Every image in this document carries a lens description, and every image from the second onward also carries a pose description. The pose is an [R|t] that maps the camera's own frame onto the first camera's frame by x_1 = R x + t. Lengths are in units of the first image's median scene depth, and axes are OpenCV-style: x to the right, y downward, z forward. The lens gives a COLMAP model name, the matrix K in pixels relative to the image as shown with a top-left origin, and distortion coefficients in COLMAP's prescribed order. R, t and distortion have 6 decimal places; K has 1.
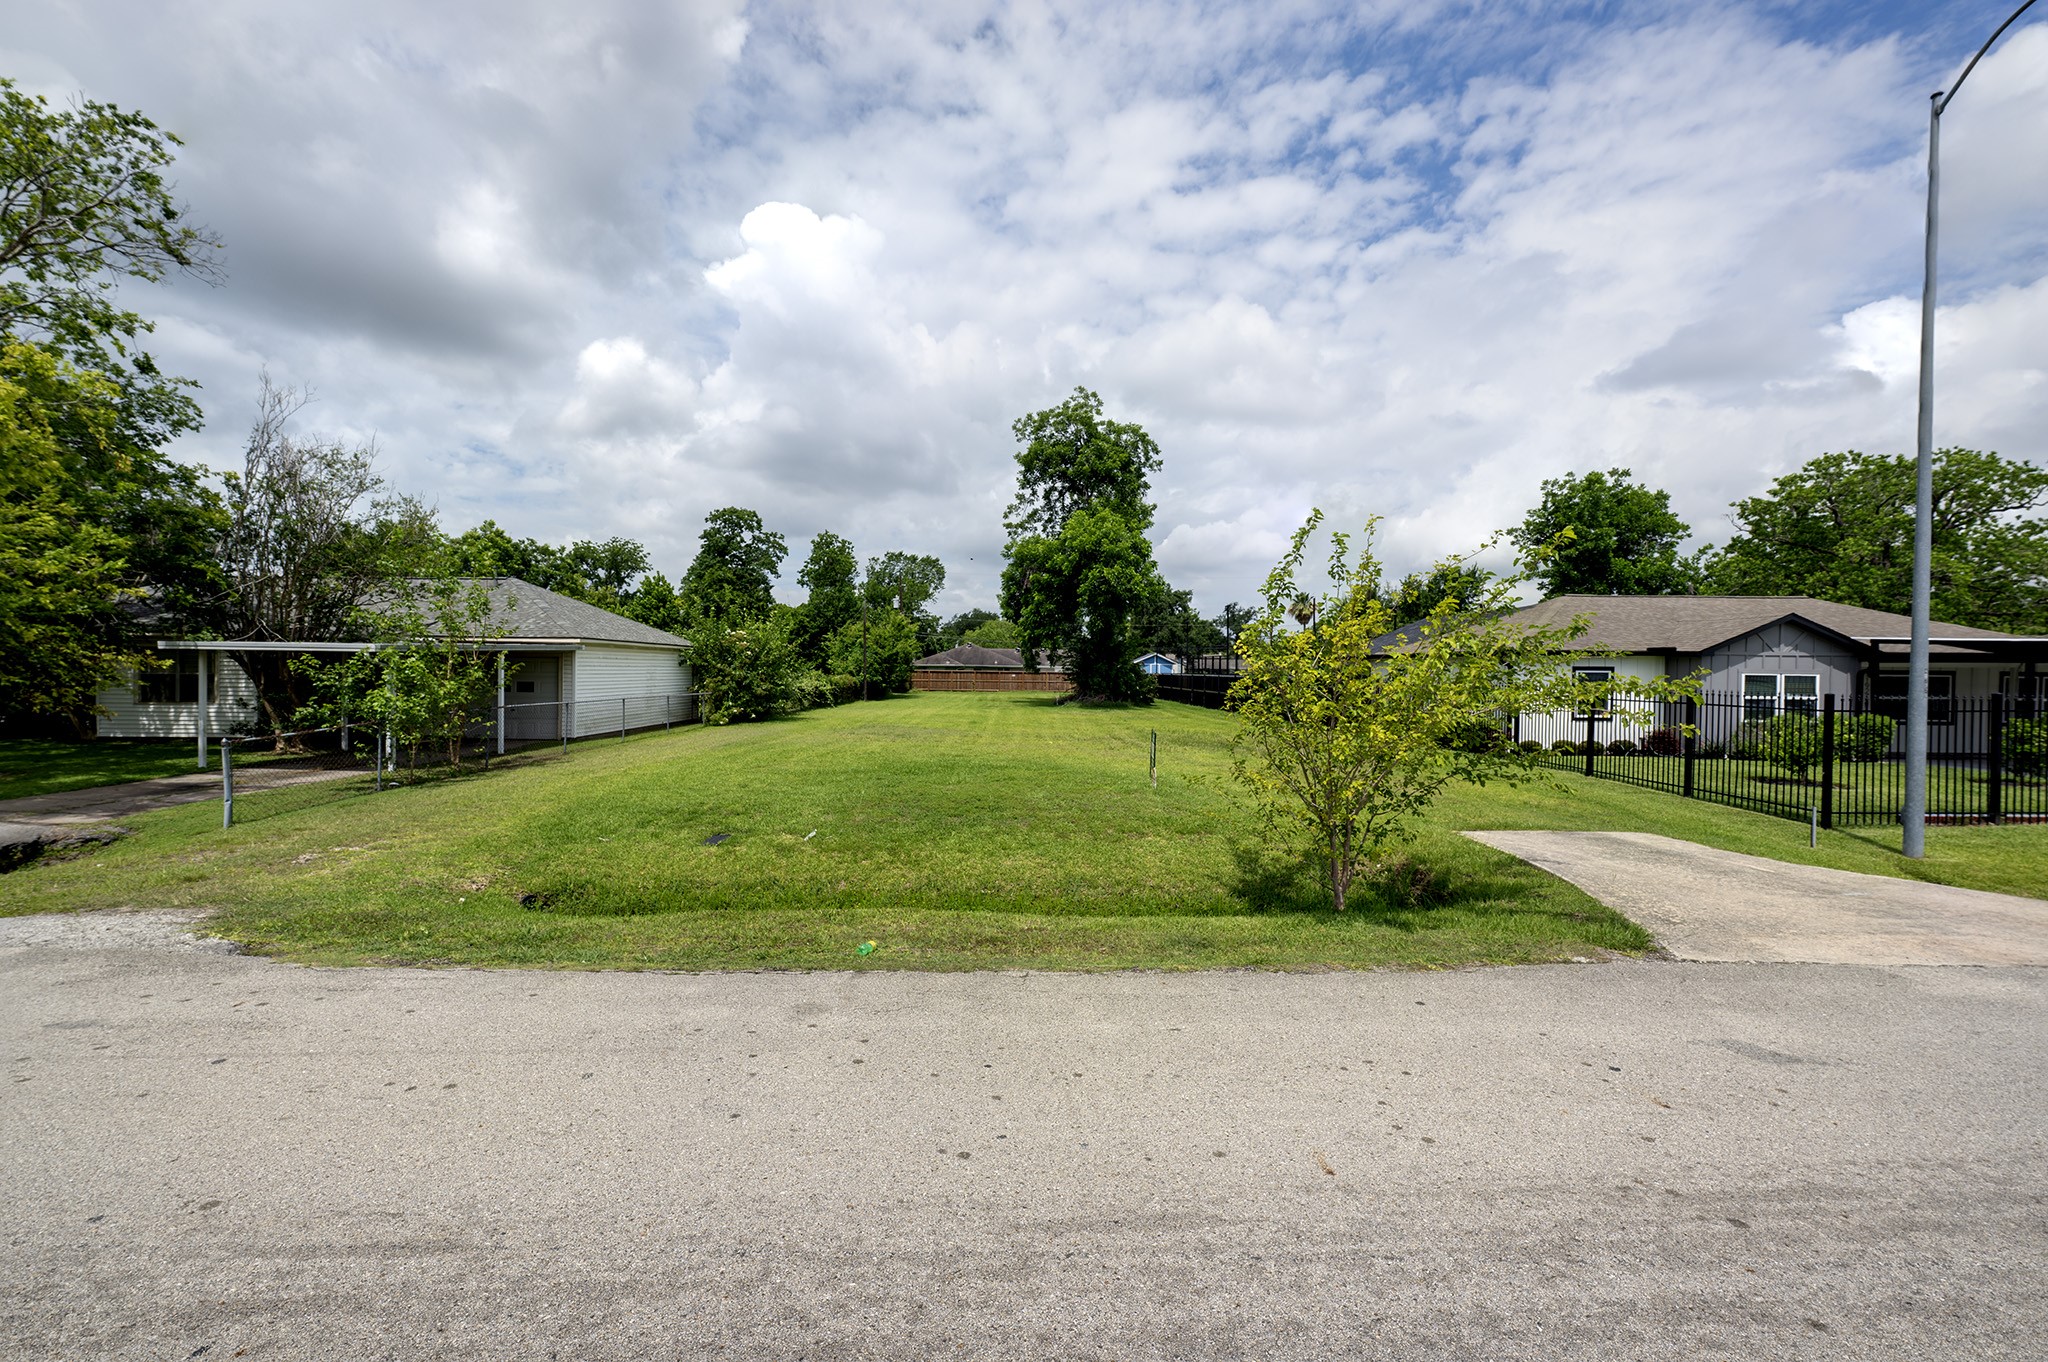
lens RADIAL K [[858.2, 0, 1138.0], [0, 858.2, 683.6], [0, 0, 1]] dist [-0.009522, 0.000044]
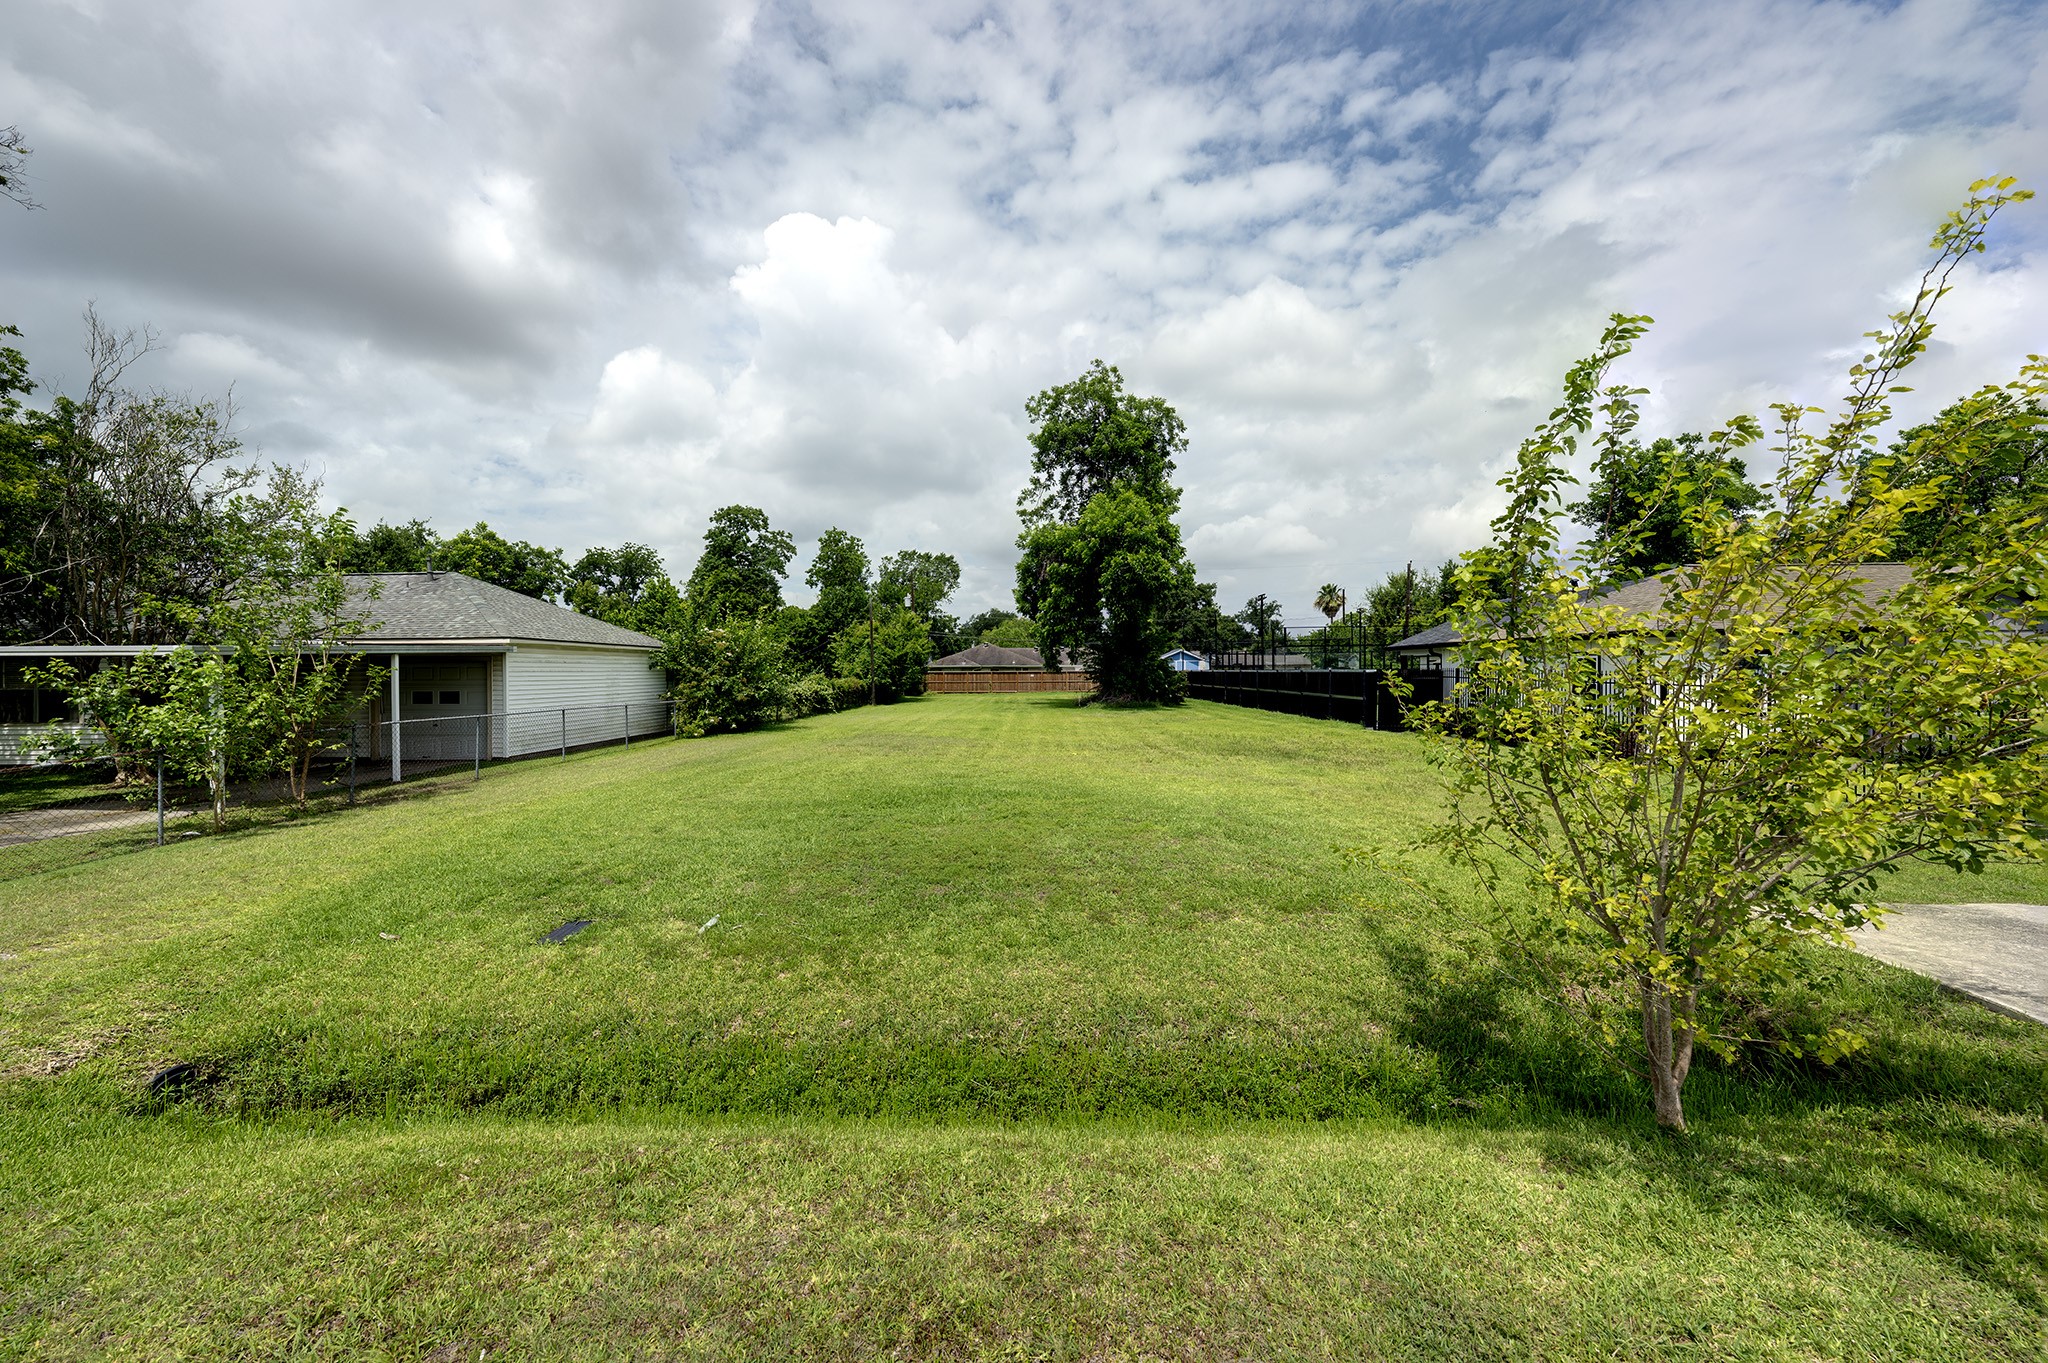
lens RADIAL K [[859.4, 0, 1111.1], [0, 859.4, 683.4], [0, 0, 1]] dist [-0.000681, -0.000123]
pose [[0.998374, -0.018092, -0.054051, -0.009092], [0.018154, 0.999835, 0.000658, 0.000463], [0.054030, -0.001638, 0.998538, 0.077084]]
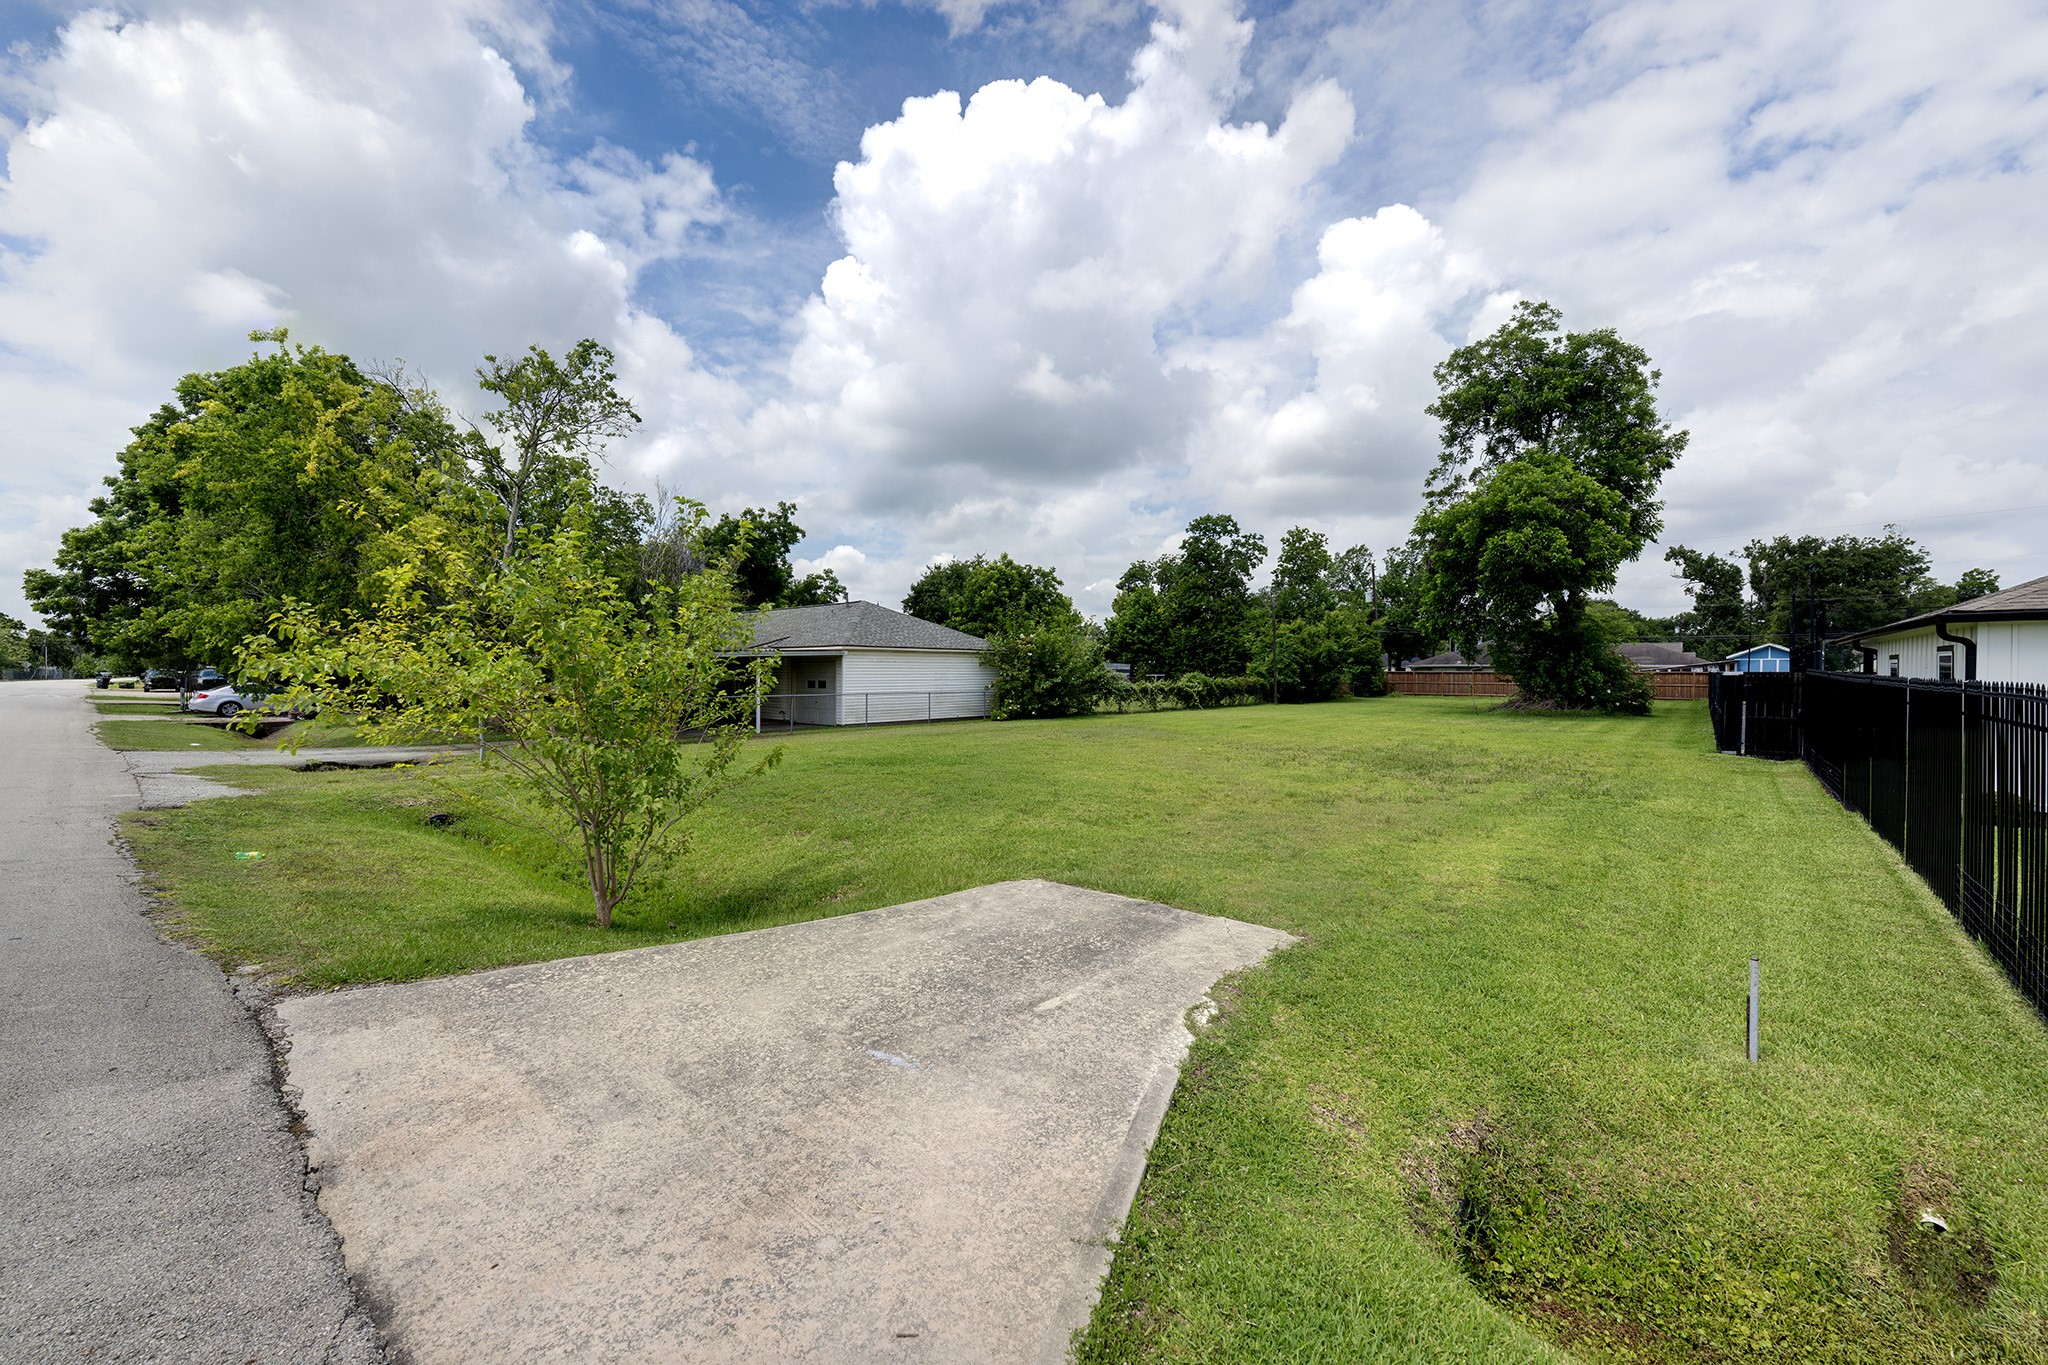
lens RADIAL K [[911.0, 0, 1024.1], [0, 911.0, 678.3], [0, 0, 1]] dist [-0.000503, -0.000055]
pose [[0.698899, -0.006578, -0.715190, 0.192070], [-0.002136, 0.999934, -0.011283, 0.003749], [0.715217, 0.009413, 0.698839, 0.100788]]
